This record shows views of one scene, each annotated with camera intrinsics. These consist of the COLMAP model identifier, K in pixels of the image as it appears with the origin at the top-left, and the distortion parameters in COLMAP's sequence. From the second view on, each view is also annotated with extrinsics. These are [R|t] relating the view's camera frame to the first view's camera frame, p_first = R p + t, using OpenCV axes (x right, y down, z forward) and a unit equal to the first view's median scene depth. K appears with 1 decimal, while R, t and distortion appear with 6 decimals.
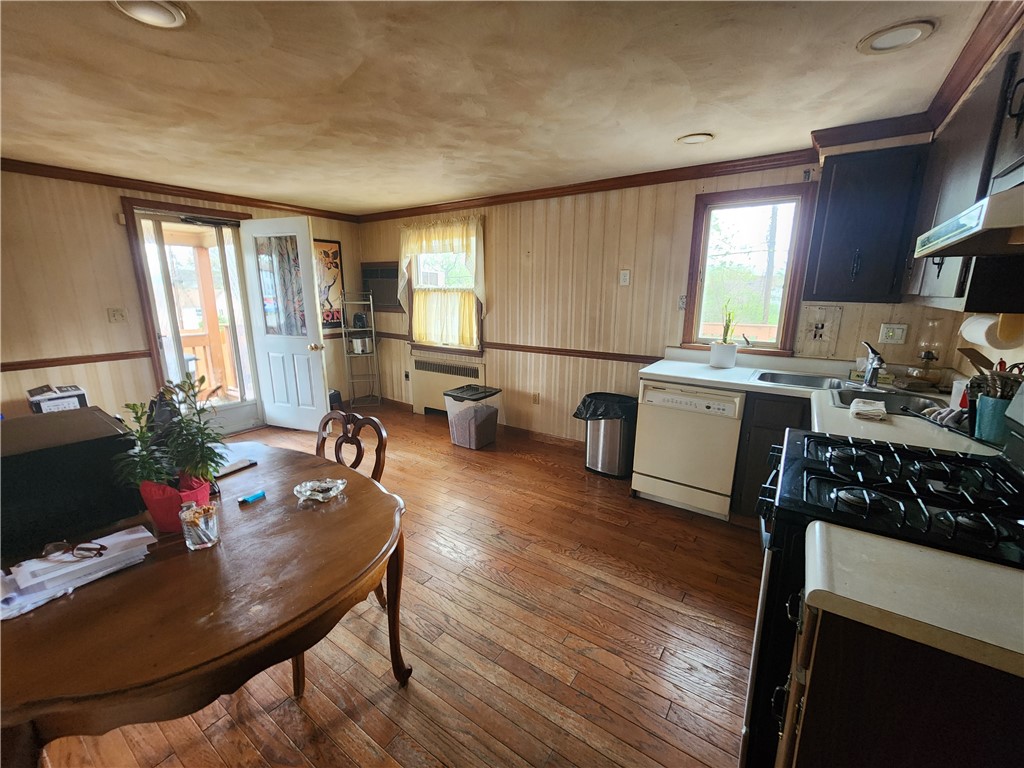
lens RADIAL K [[418.6, 0, 514.4], [0, 418.6, 385.6], [0, 0, 1]] dist [0.002549, -0.000131]
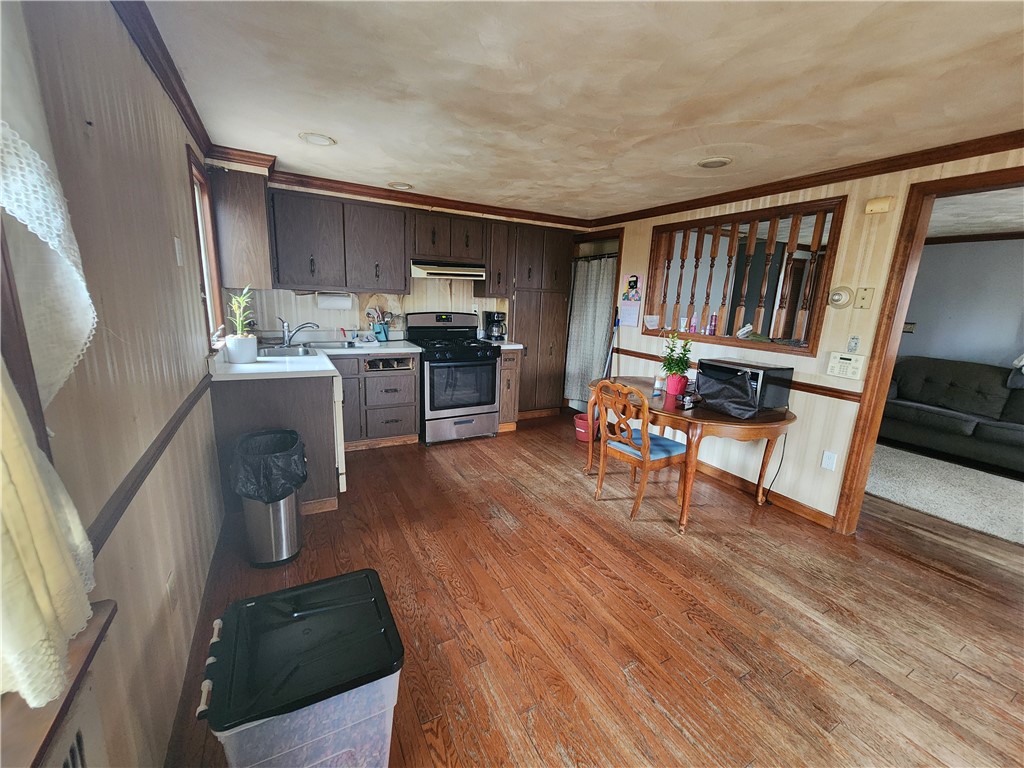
lens RADIAL K [[418.6, 0, 514.4], [0, 418.6, 385.6], [0, 0, 1]] dist [0.002549, -0.000131]
pose [[-0.898488, -0.132977, 0.418374, -0.342124], [0.052415, 0.913707, 0.402979, -0.270125], [-0.435858, 0.384001, -0.813985, 1.206773]]
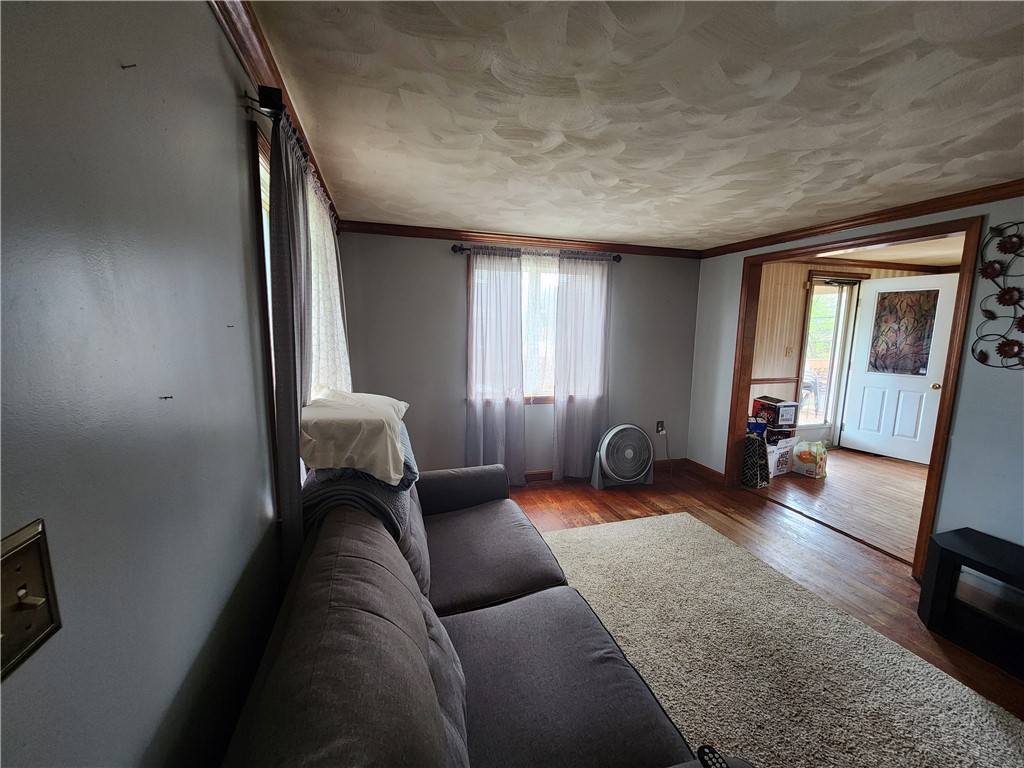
lens RADIAL K [[418.6, 0, 514.4], [0, 418.6, 385.6], [0, 0, 1]] dist [0.002549, -0.000131]
pose [[0.785251, 0.096300, -0.611643, -0.757248], [-0.148679, 0.988256, -0.035284, 0.123230], [0.601061, 0.118645, 0.790347, -0.622403]]
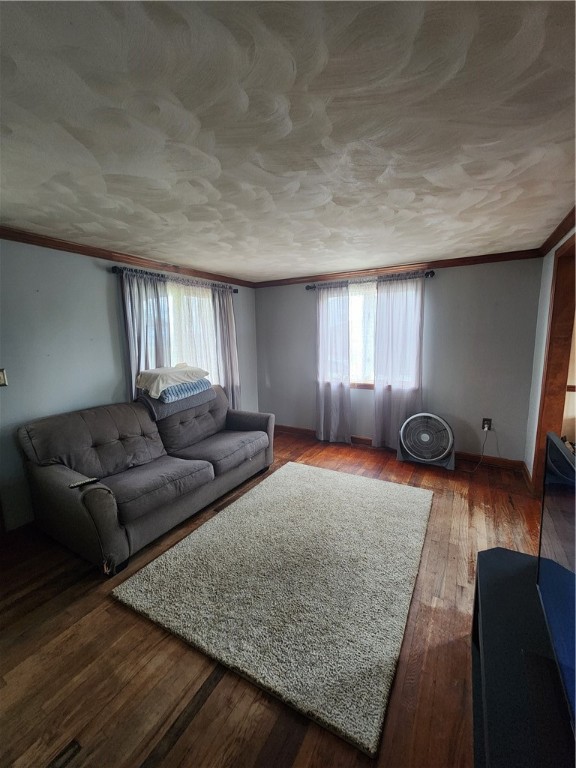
lens RADIAL K [[314.0, 0, 287.0], [0, 314.0, 384.3], [0, 0, 1]] dist [0.002549, -0.000131]
pose [[0.080803, 0.148741, -0.985569, -0.266538], [-0.200515, 0.971013, 0.130105, 0.013199], [0.976353, 0.187109, 0.108286, -0.116310]]
